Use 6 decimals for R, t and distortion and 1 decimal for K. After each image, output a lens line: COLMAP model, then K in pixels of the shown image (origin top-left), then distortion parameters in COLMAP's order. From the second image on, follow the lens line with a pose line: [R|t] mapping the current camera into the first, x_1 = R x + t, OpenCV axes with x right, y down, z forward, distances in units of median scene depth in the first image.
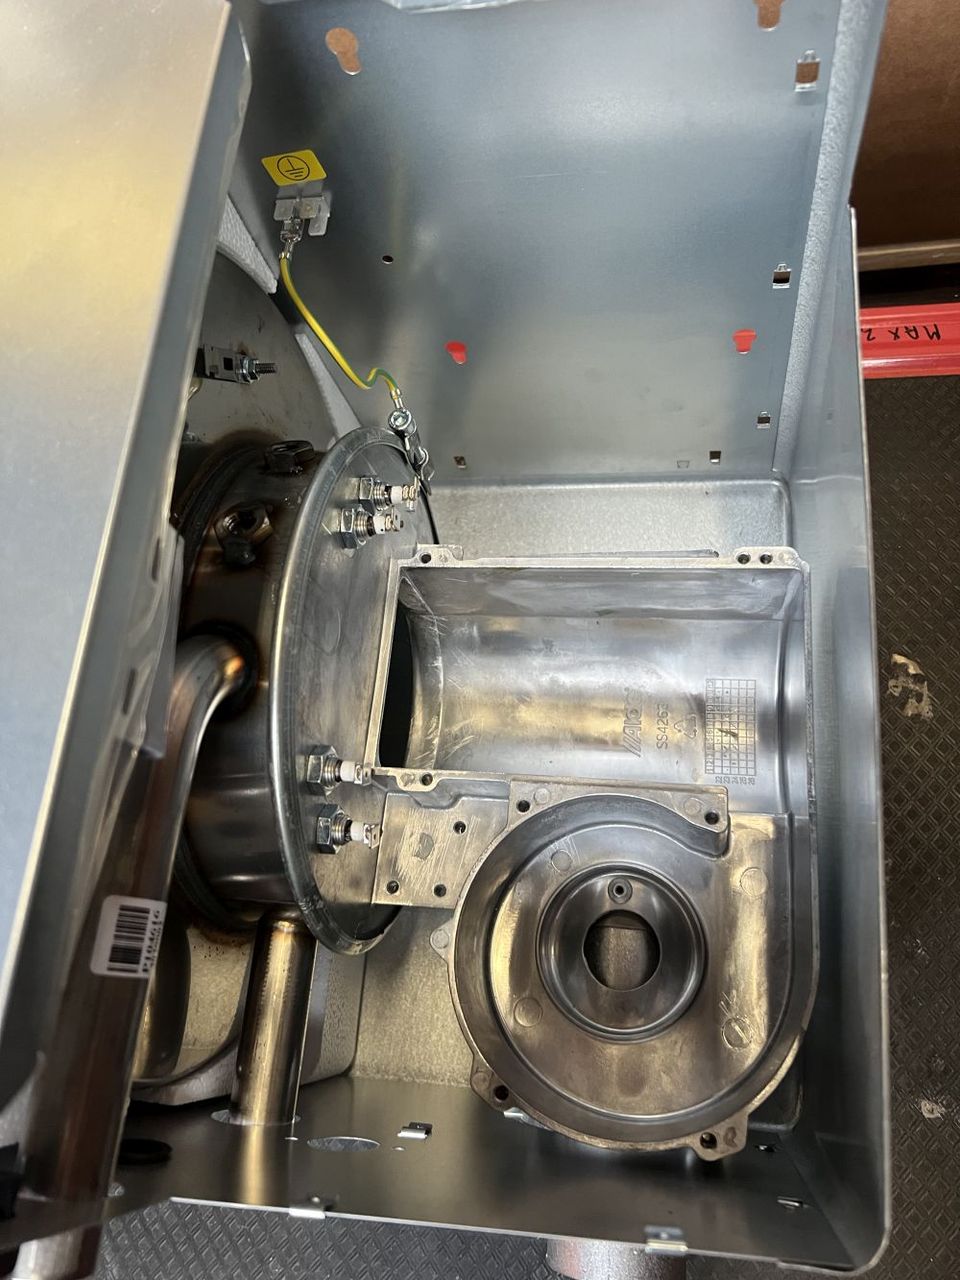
lens RADIAL K [[981.2, 0, 484.6], [0, 981.2, 622.6], [0, 0, 1]] dist [0.043721, -0.071648]
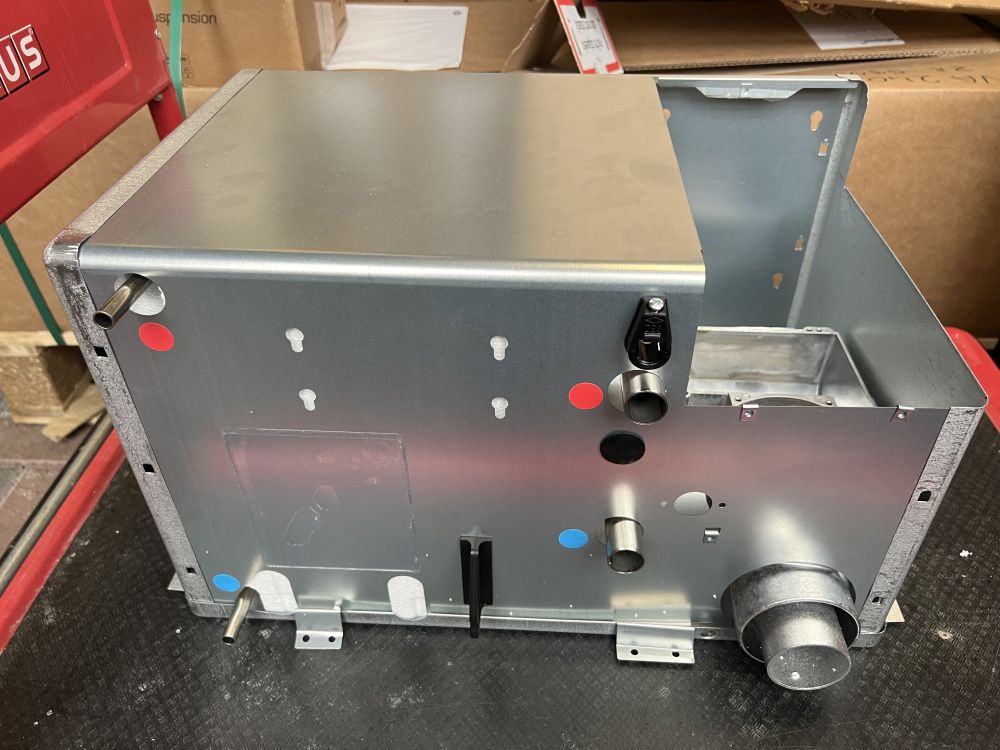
lens RADIAL K [[774.9, 0, 505.3], [0, 774.9, 360.5], [0, 0, 1]] dist [0.042827, -0.063706]
pose [[0.981477, 0.134141, 0.136784, -0.625593], [-0.040203, 0.842283, -0.537535, 0.937656], [-0.187317, 0.522078, 0.832074, -0.293181]]
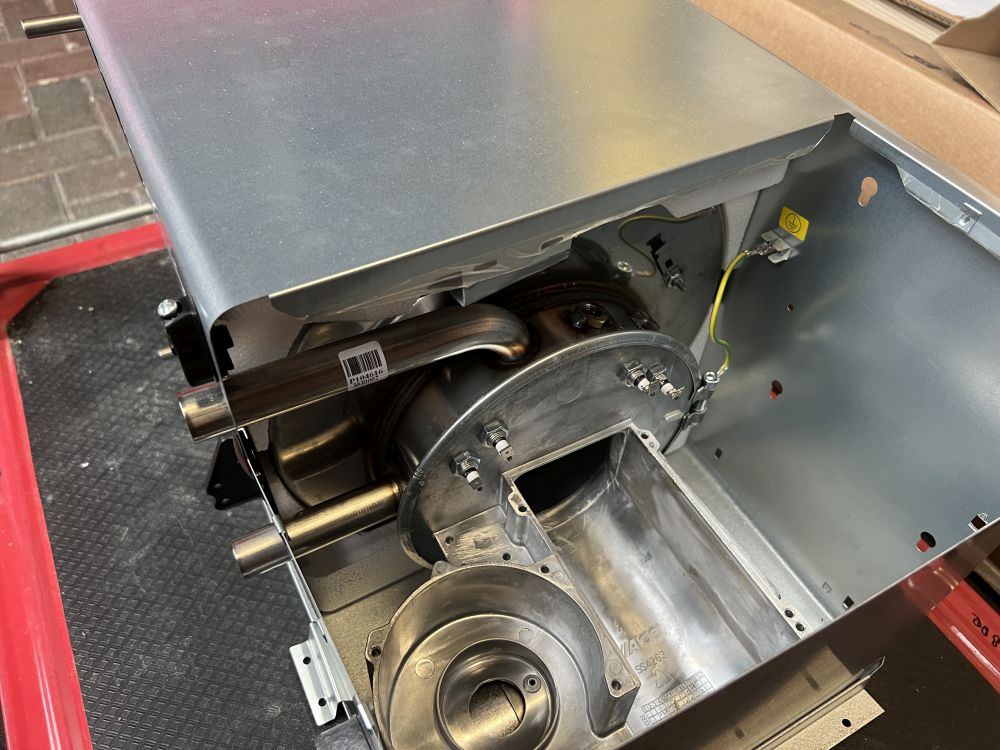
lens RADIAL K [[776.8, 0, 500.0], [0, 776.8, 375.0], [0, 0, 1]] dist [0.037852, -0.057783]
pose [[0.536248, 0.754266, -0.378842, 0.203852], [-0.828256, 0.556676, -0.064062, 0.143460], [0.162572, 0.348131, 0.923242, -0.151049]]
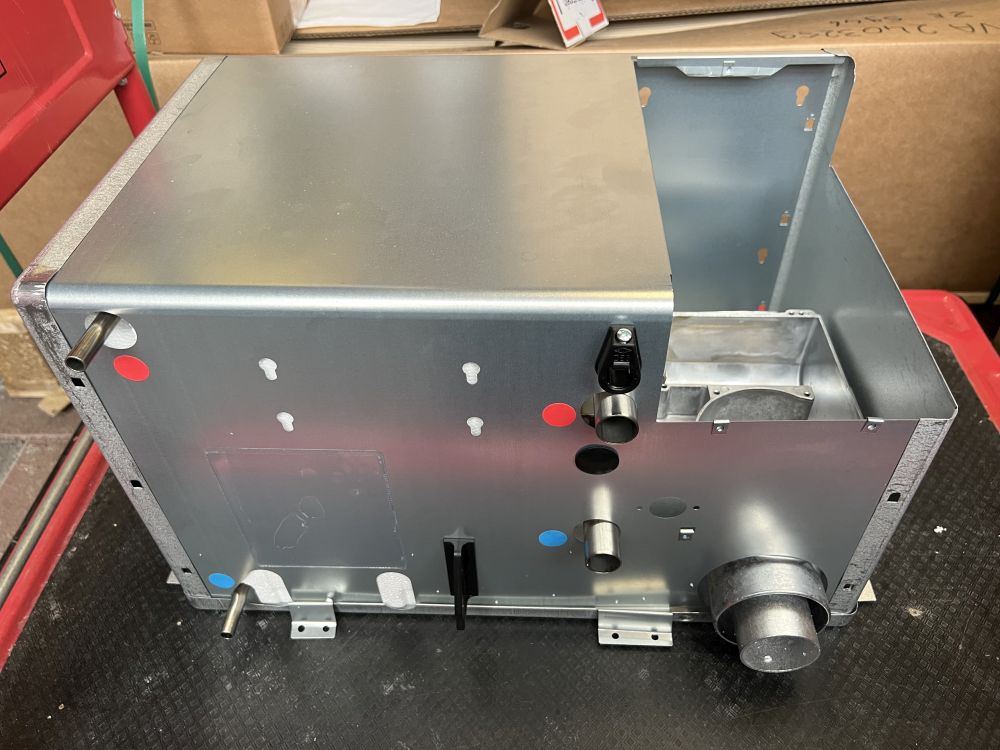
lens RADIAL K [[776.8, 0, 500.0], [0, 776.8, 375.0], [0, 0, 1]] dist [0.037852, -0.057783]
pose [[0.985117, 0.094143, 0.143813, -0.604748], [-0.021376, 0.897277, -0.440949, 0.821628], [-0.170553, 0.431312, 0.885935, -0.373974]]
